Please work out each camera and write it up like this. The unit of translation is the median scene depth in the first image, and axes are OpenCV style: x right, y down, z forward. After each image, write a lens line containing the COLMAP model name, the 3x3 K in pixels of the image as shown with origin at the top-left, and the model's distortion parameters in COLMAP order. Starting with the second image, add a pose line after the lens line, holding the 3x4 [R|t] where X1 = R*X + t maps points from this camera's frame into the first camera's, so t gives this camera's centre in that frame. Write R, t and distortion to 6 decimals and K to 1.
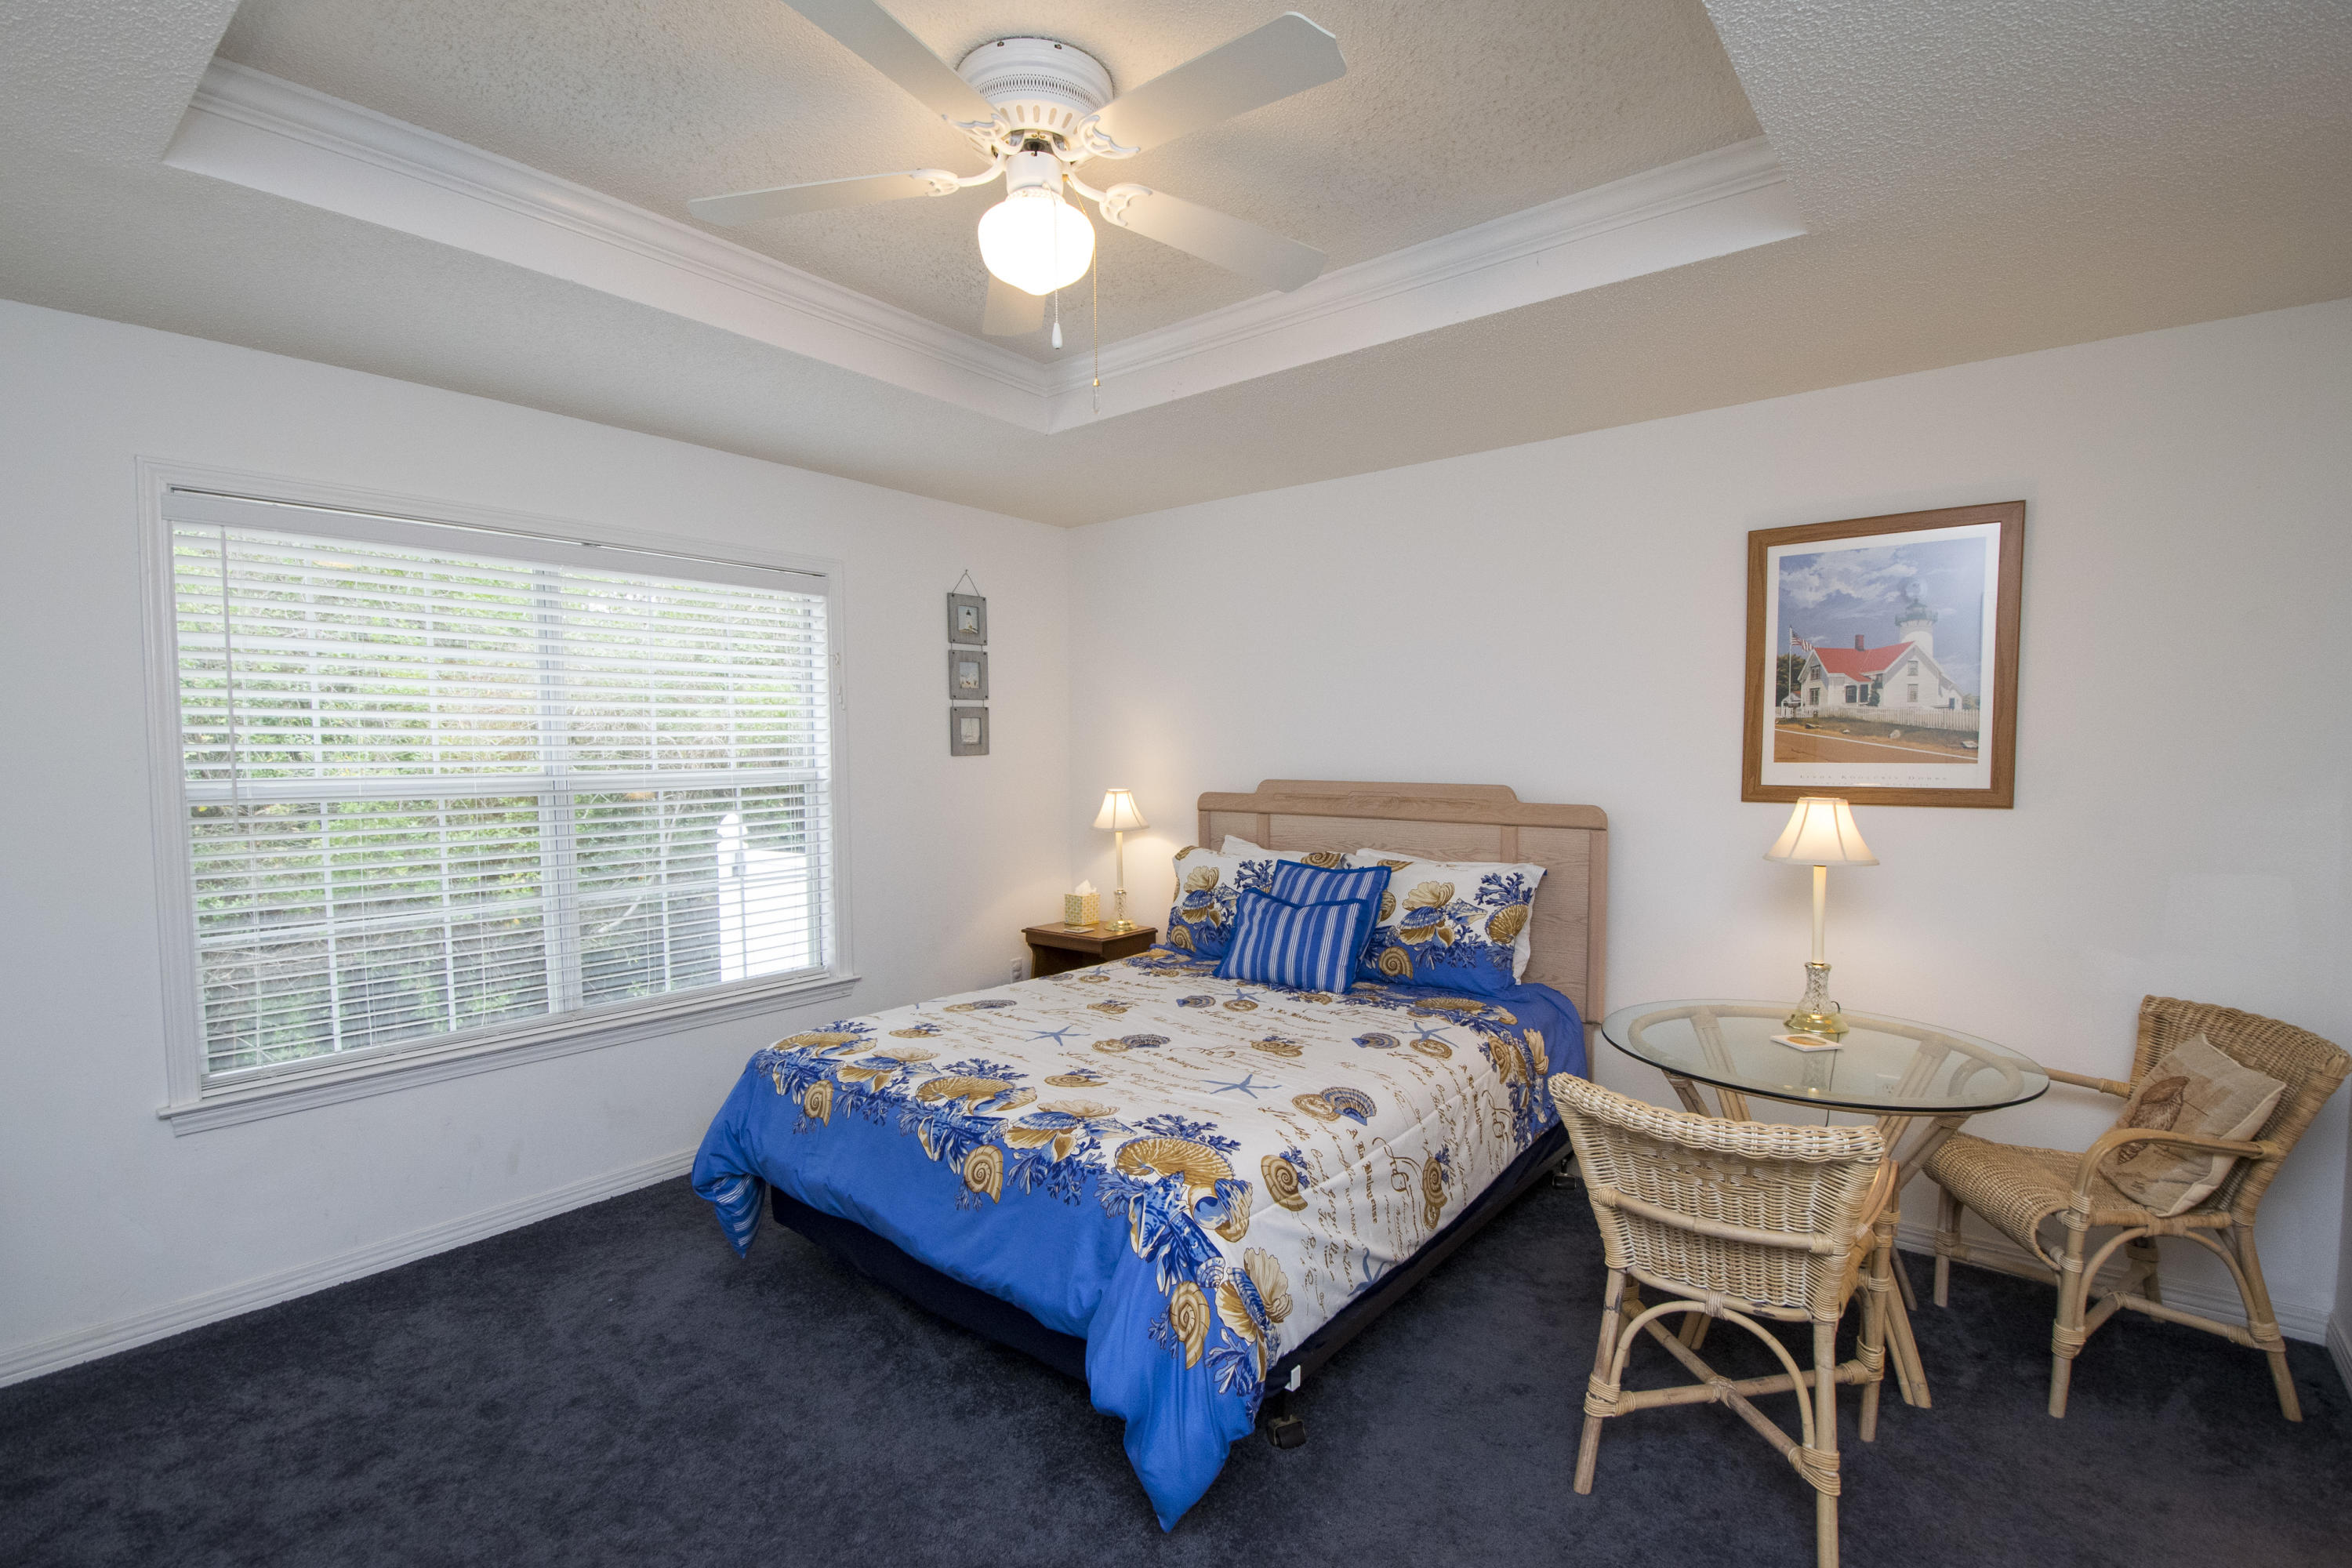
lens RADIAL K [[1054.4, 0, 1166.4], [0, 1054.4, 763.0], [0, 0, 1]] dist [-0.038744, -0.000149]
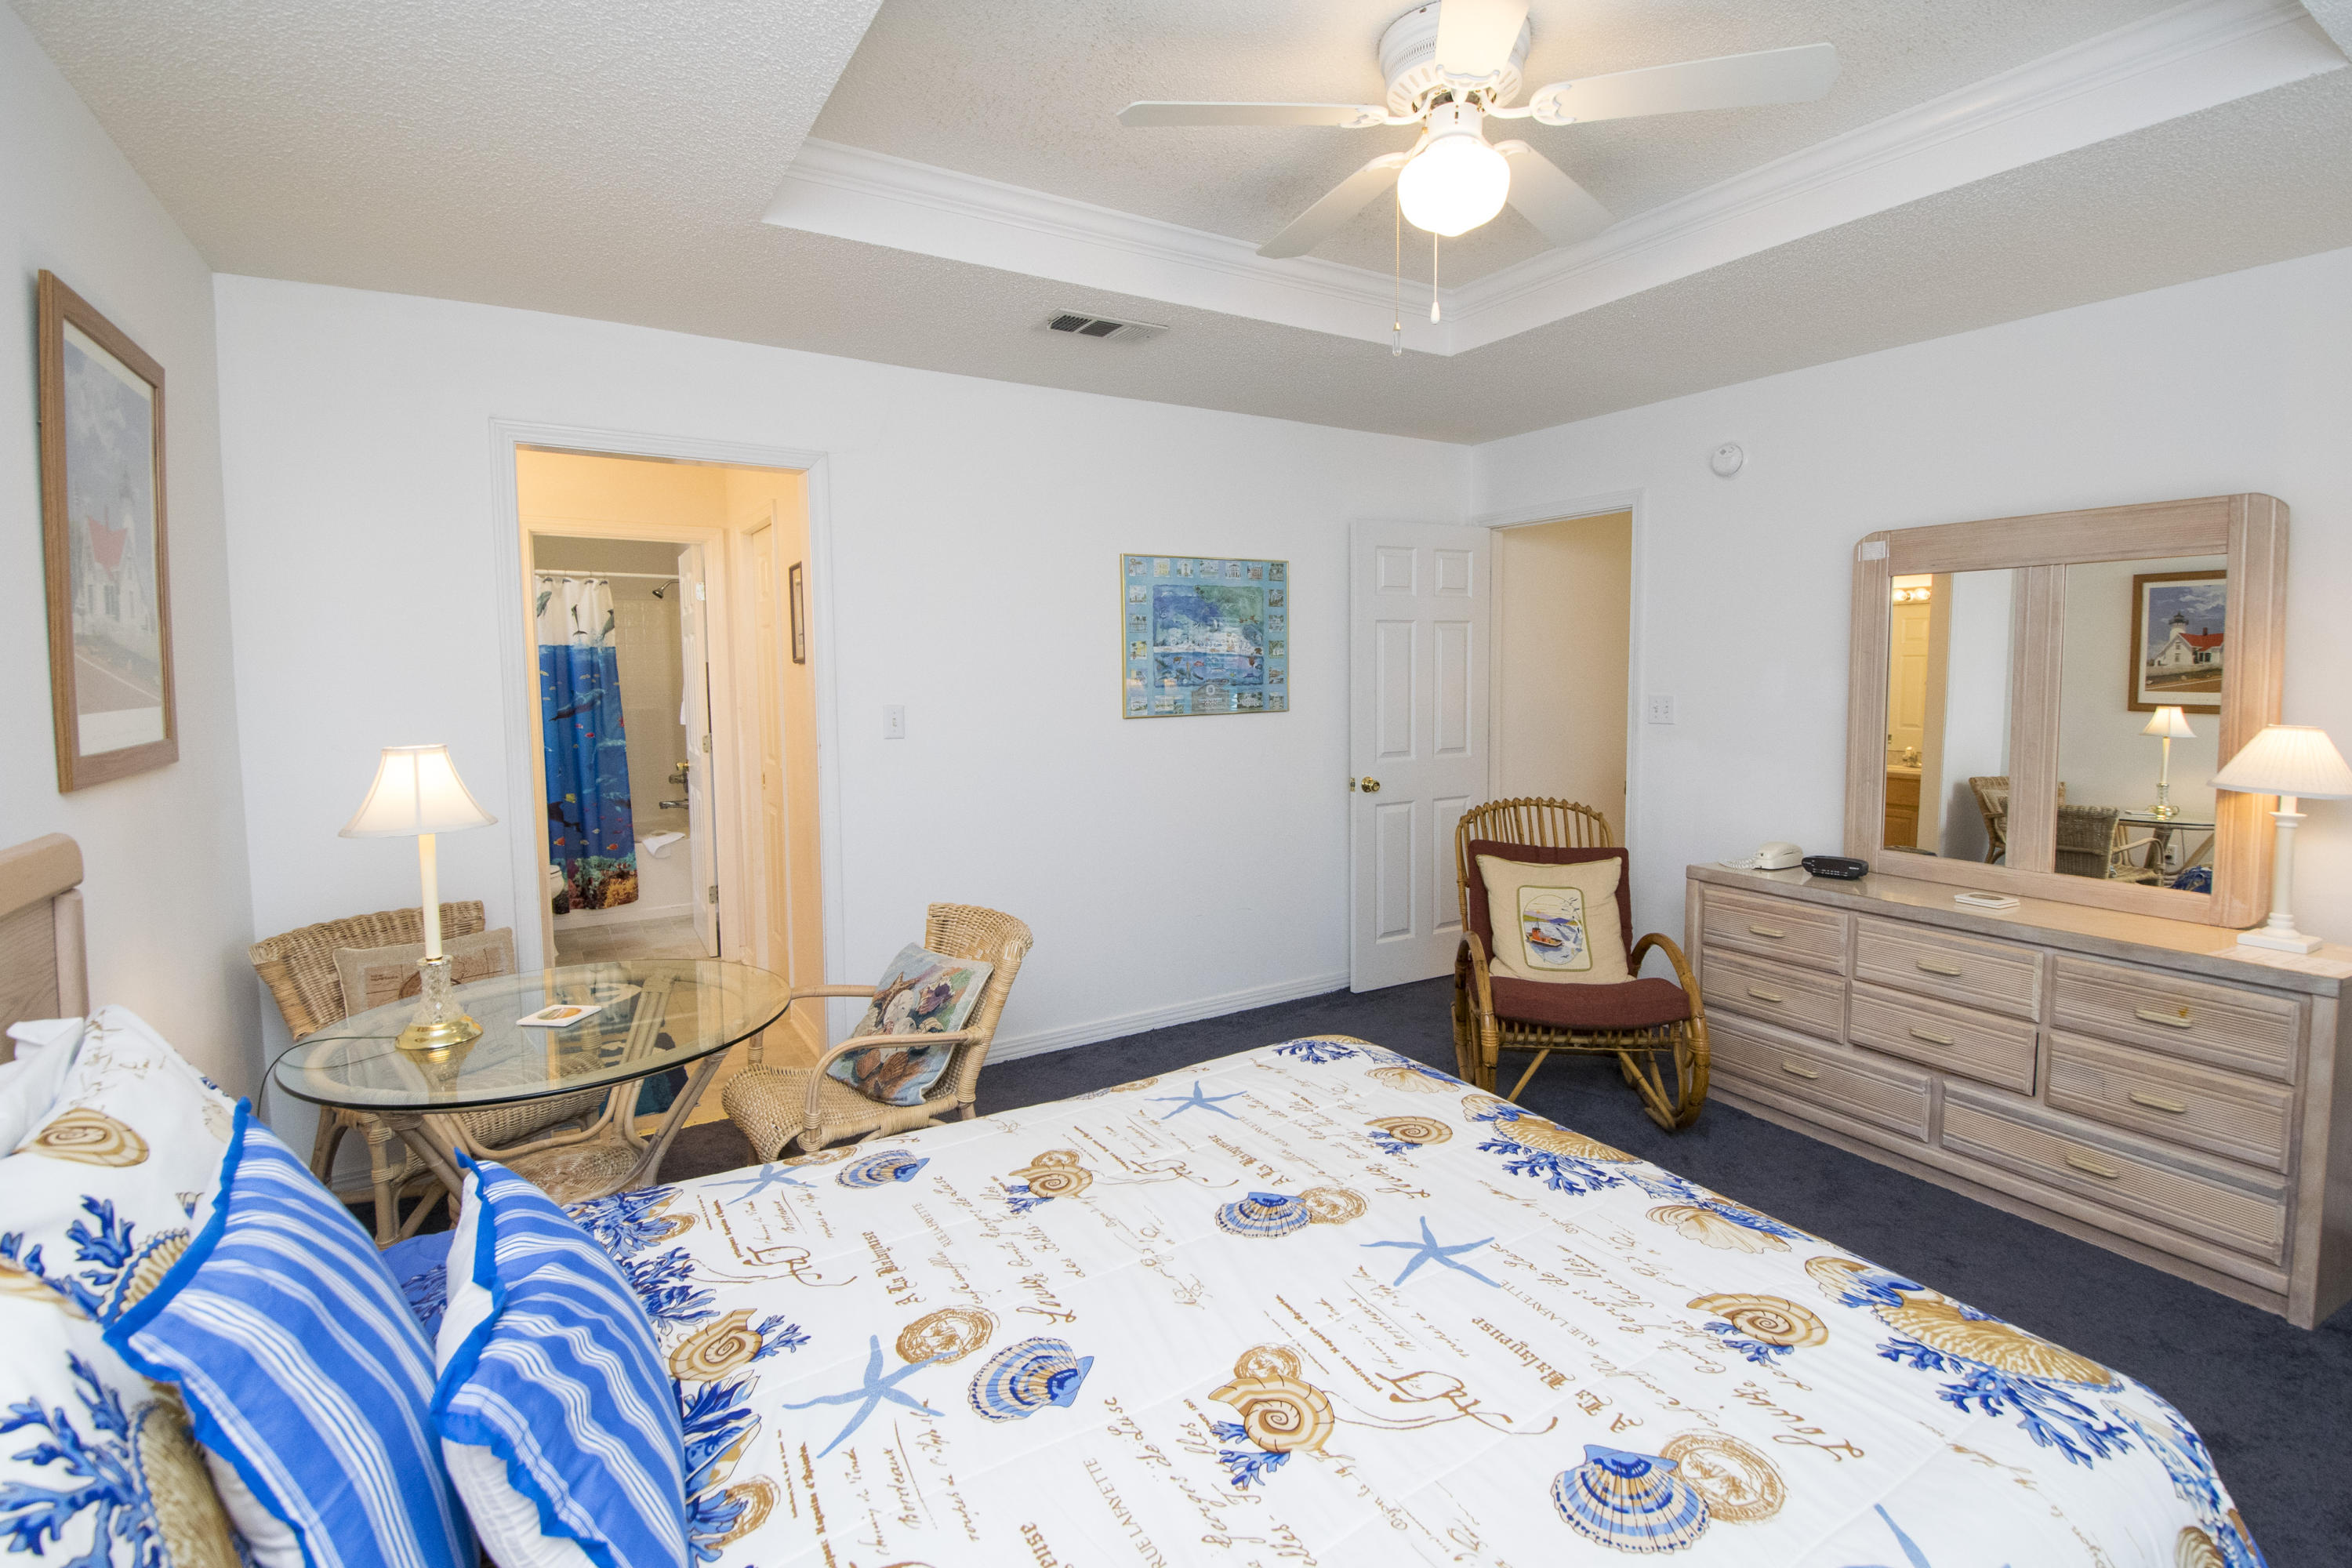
lens RADIAL K [[1054.4, 0, 1166.4], [0, 1054.4, 763.0], [0, 0, 1]] dist [-0.038744, -0.000149]
pose [[-0.933639, -0.019654, 0.357676, -0.154968], [0.019780, 0.994142, 0.106257, -0.023997], [-0.357669, 0.106281, -0.927781, 1.436513]]
